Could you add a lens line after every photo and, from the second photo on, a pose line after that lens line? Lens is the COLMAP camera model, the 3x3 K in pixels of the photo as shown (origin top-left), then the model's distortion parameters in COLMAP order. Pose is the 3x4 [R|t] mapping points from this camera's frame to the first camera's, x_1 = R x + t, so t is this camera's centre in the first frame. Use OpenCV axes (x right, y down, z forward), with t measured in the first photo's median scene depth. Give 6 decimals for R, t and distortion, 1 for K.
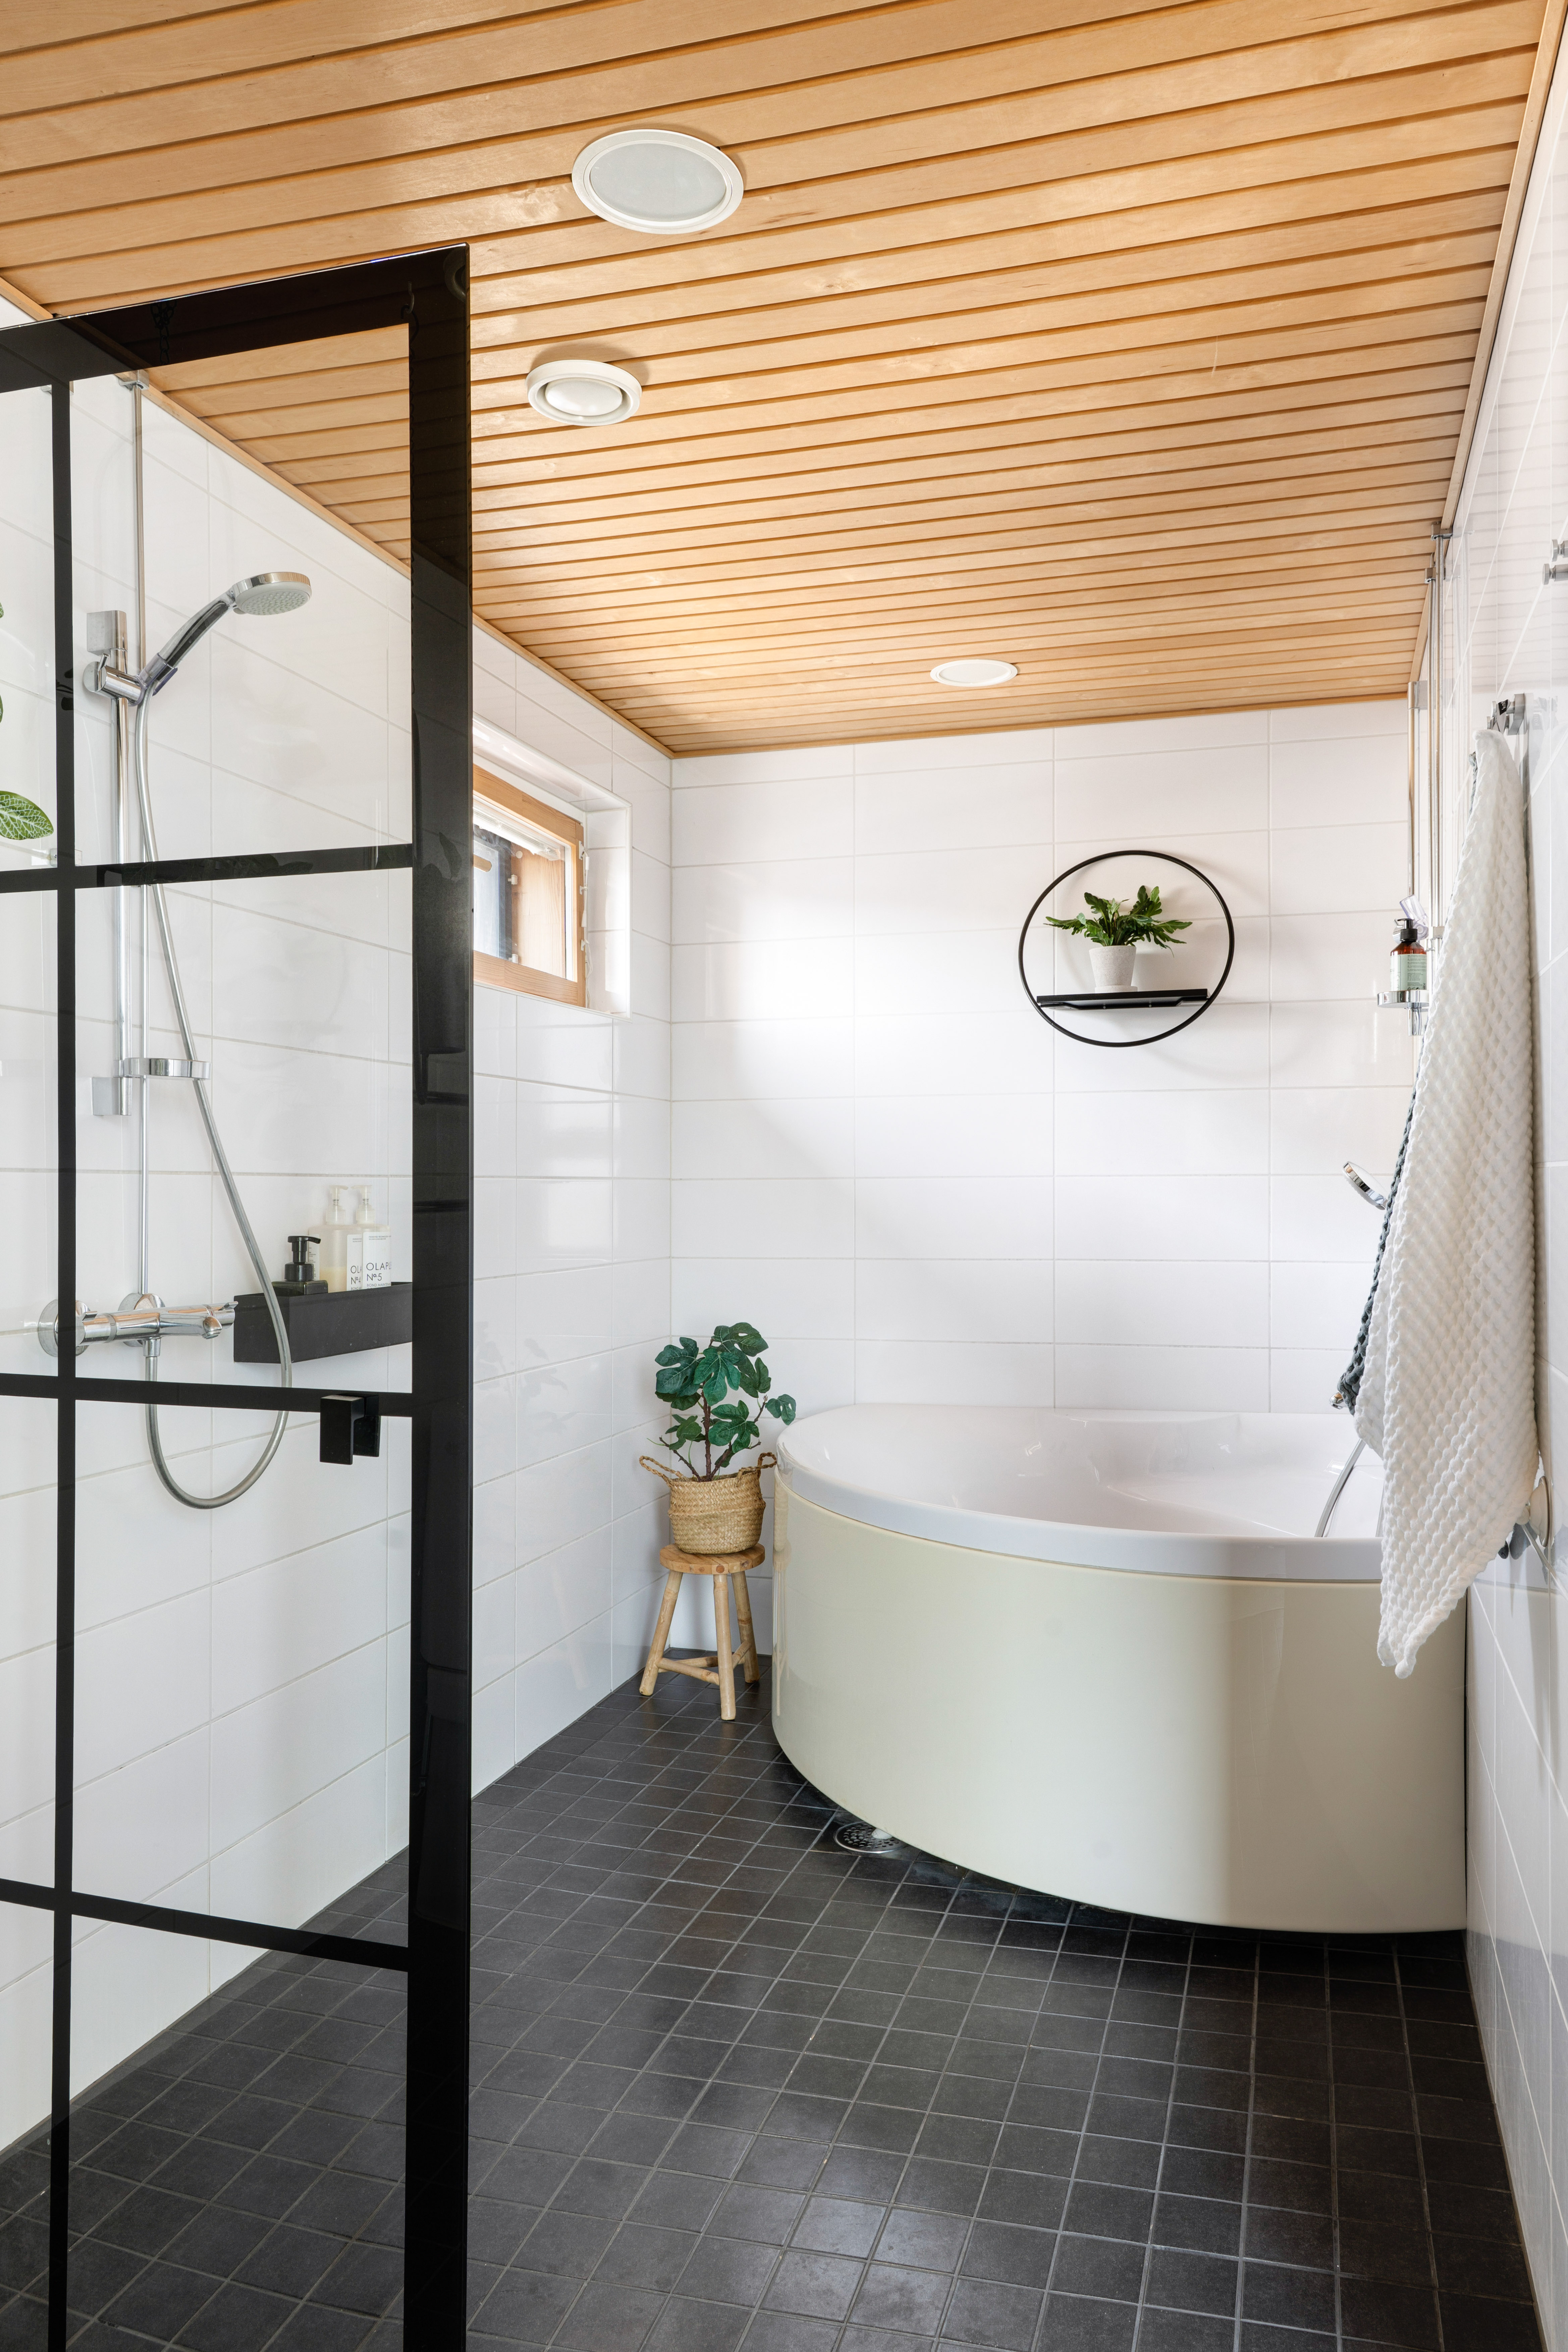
lens RADIAL K [[1644.9, 0, 778.7], [0, 1644.9, 1191.5], [0, 0, 1]] dist [0.010233, 0.005387]
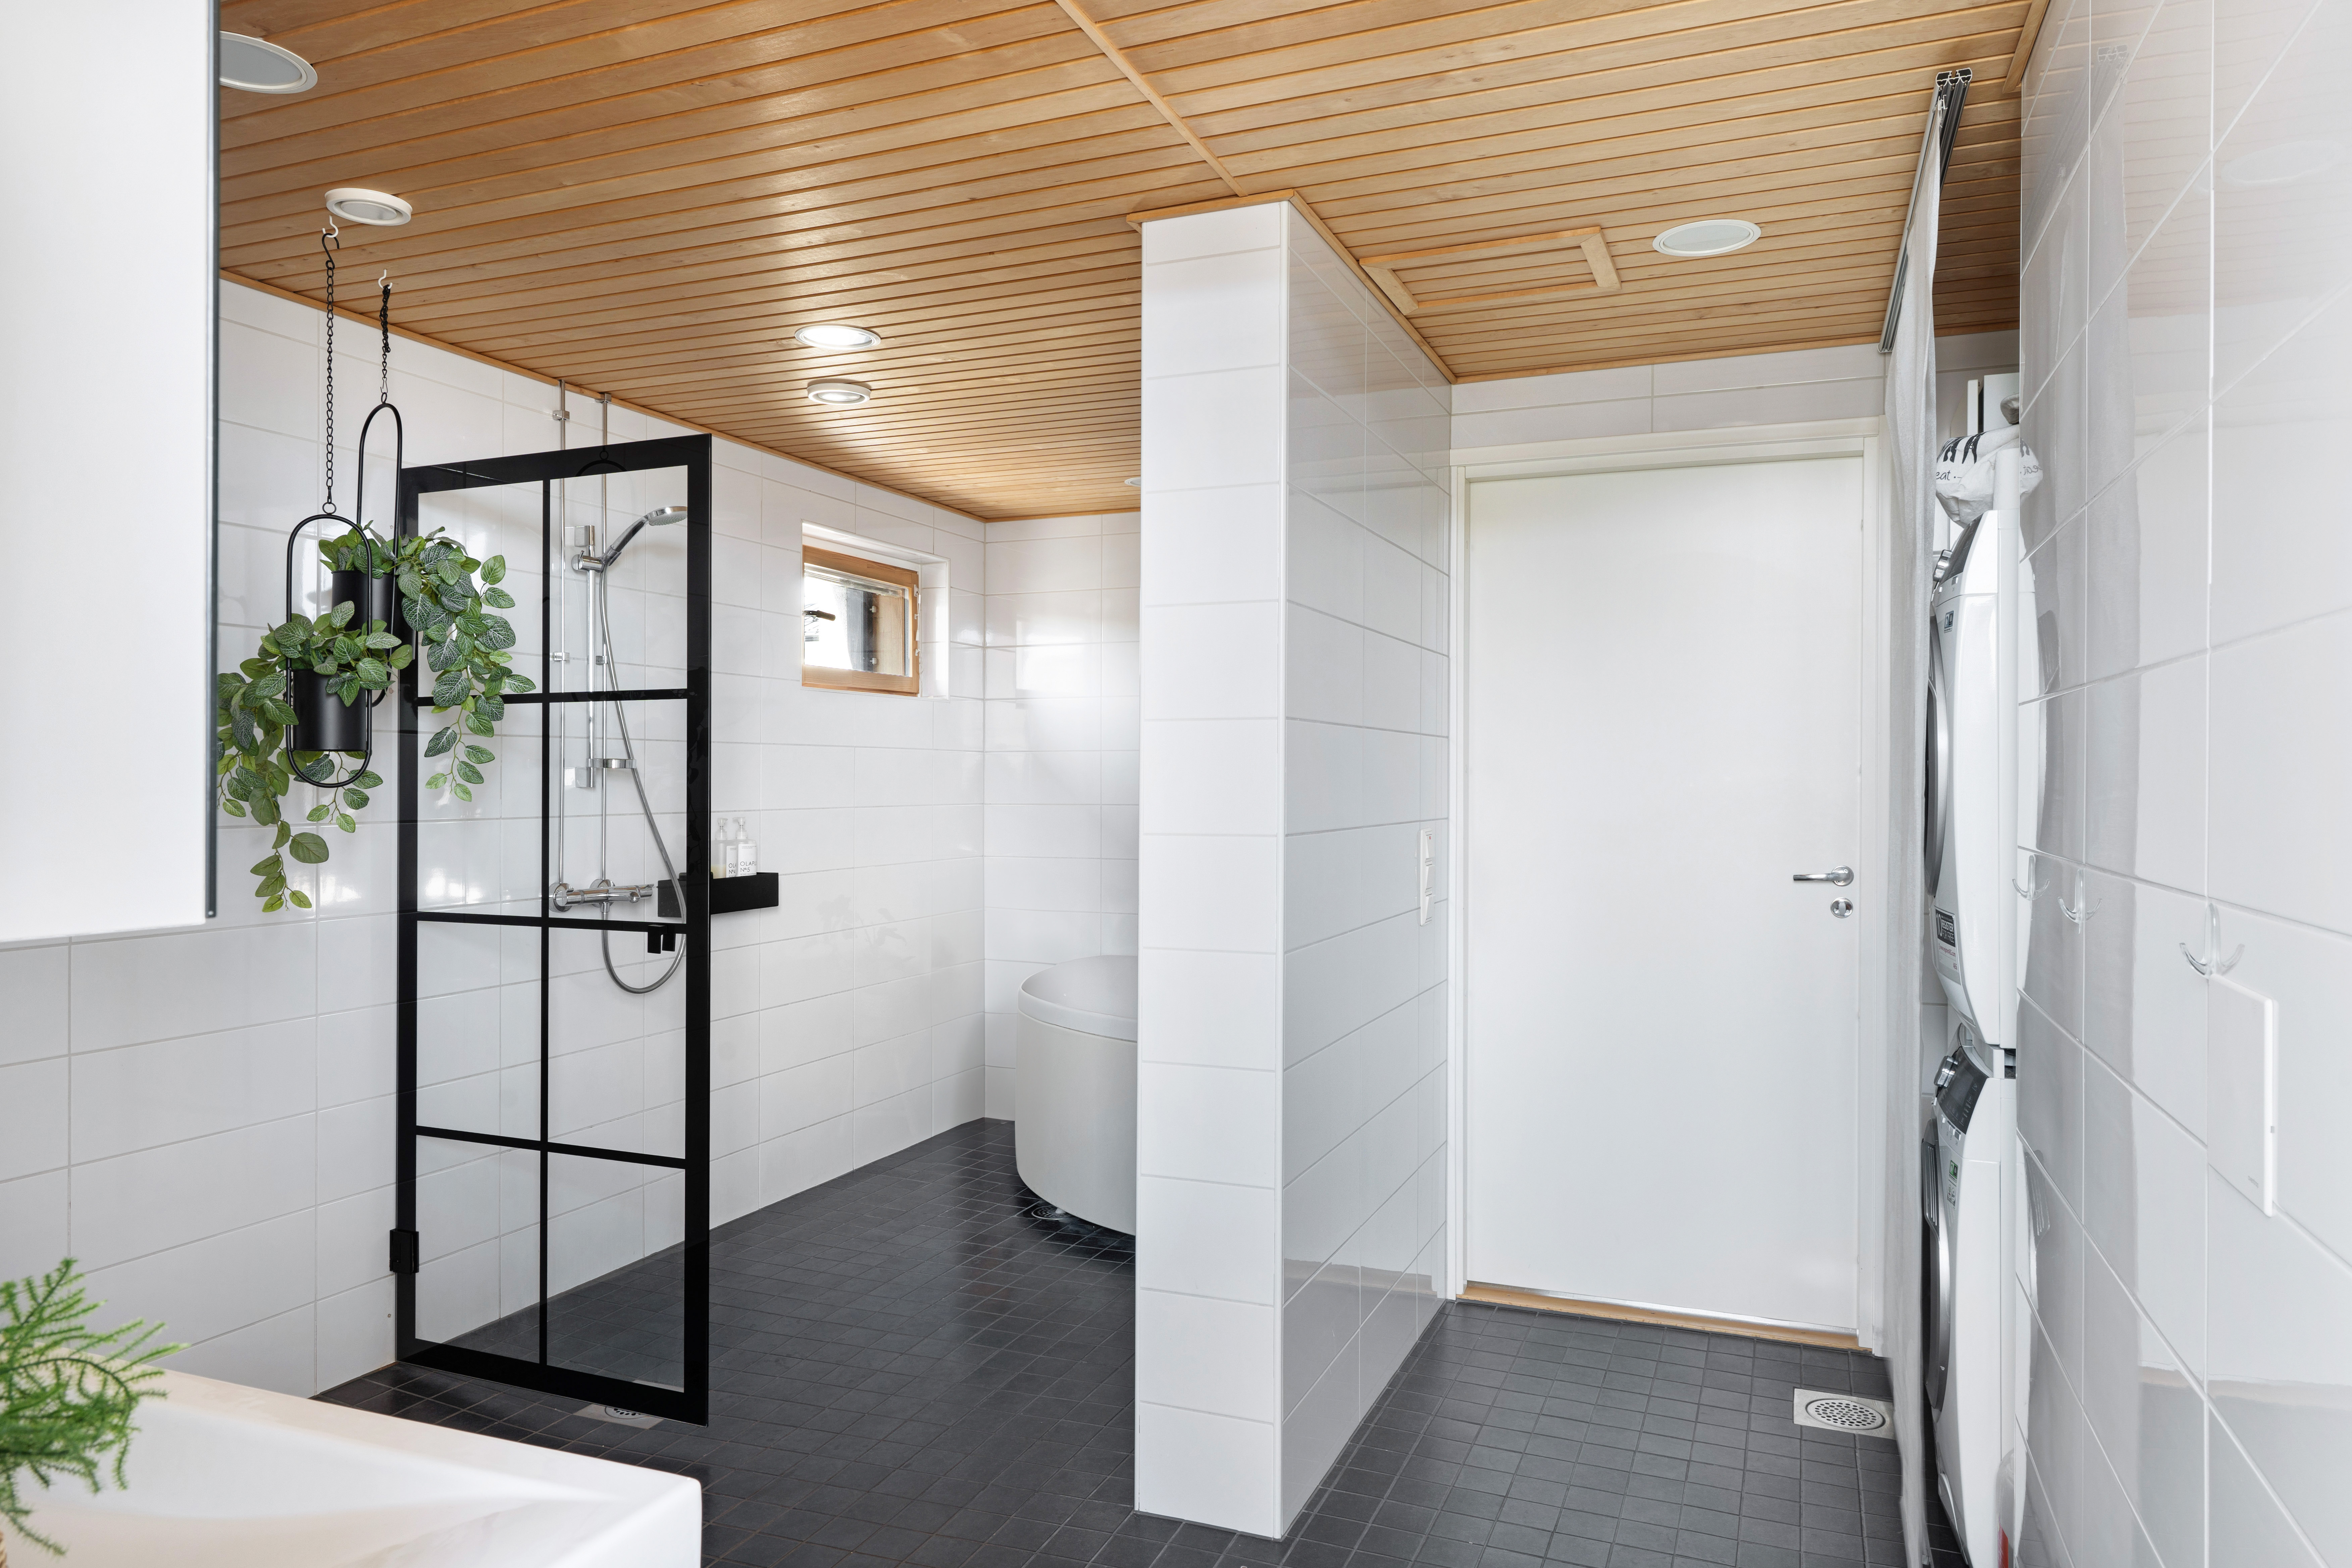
lens RADIAL K [[1520.1, 0, 1178.8], [0, 1520.1, 773.9], [0, 0, 1]] dist [0.004842, 0.000893]
pose [[0.997536, -0.000467, -0.070155, 0.405255], [0.000011, 0.999979, -0.006497, -0.049393], [0.070157, 0.006480, 0.997515, -0.714375]]
